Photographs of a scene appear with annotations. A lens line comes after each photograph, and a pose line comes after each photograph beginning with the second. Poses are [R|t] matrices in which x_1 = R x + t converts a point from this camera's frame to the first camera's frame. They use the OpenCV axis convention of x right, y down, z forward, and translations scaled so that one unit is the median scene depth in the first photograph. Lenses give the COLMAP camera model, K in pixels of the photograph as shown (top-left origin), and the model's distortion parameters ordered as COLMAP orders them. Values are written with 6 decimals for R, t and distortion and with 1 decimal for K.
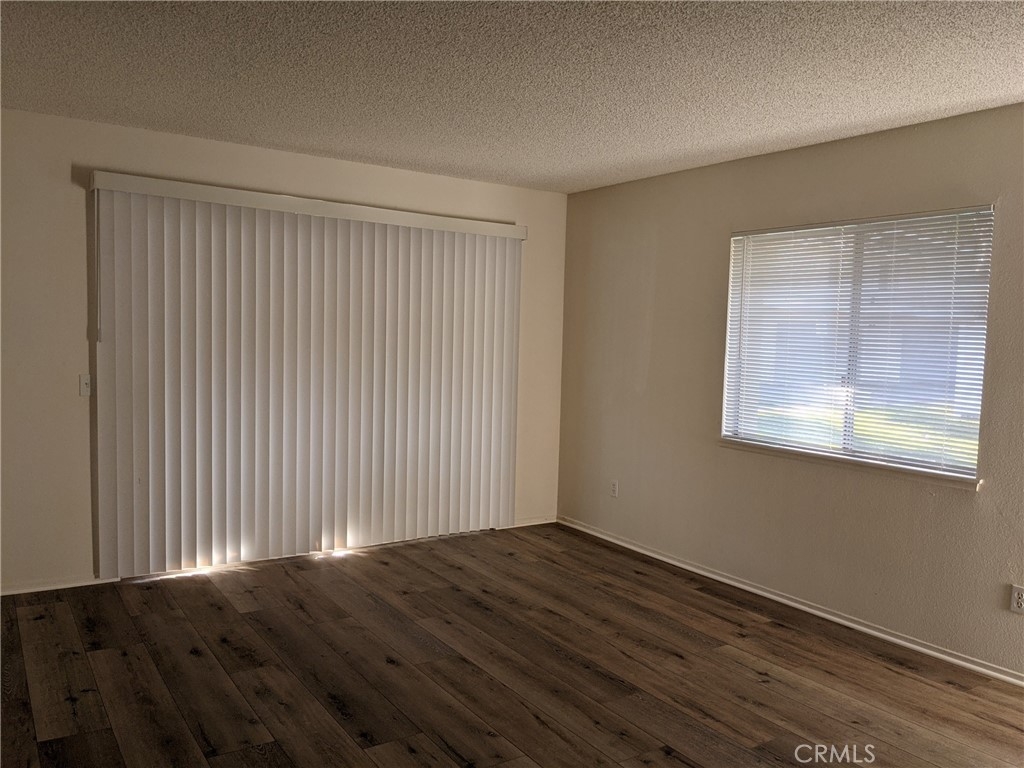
lens RADIAL K [[799.1, 0, 518.7], [0, 799.1, 384.0], [0, 0, 1]] dist [0.030105, -0.037505]
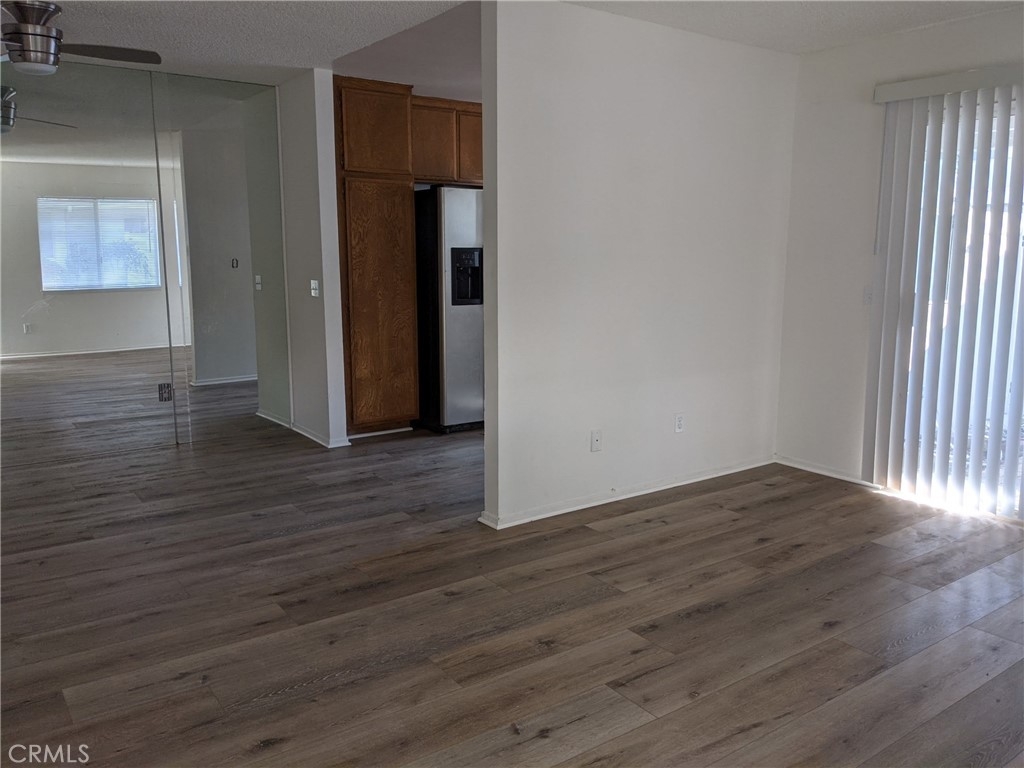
lens RADIAL K [[799.1, 0, 511.6], [0, 799.1, 380.3], [0, 0, 1]] dist [0.030105, -0.037505]
pose [[0.021650, 0.125443, -0.991865, 0.632420], [-0.055594, 0.990713, 0.124084, 0.007496], [0.998219, 0.052455, 0.028423, 0.628337]]
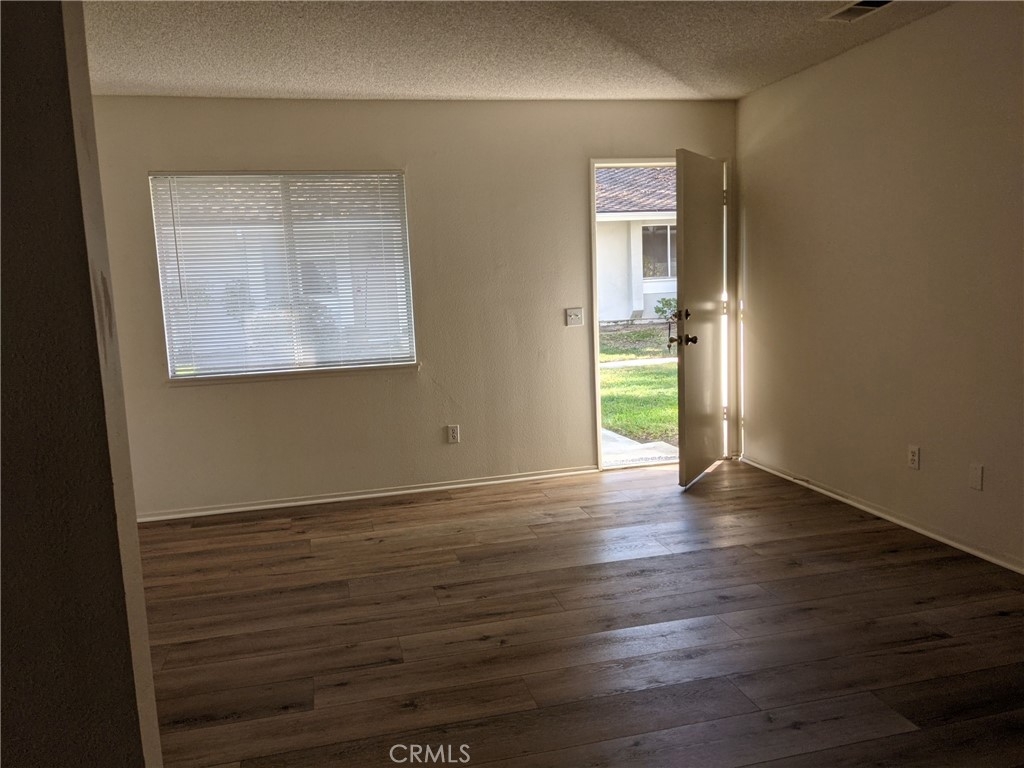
lens RADIAL K [[799.1, 0, 513.3], [0, 799.1, 384.4], [0, 0, 1]] dist [0.030105, -0.037505]
pose [[0.344800, -0.164725, 0.924110, -0.724243], [0.109503, 0.984819, 0.134689, -0.019529], [-0.932267, 0.054752, 0.357603, 0.329493]]
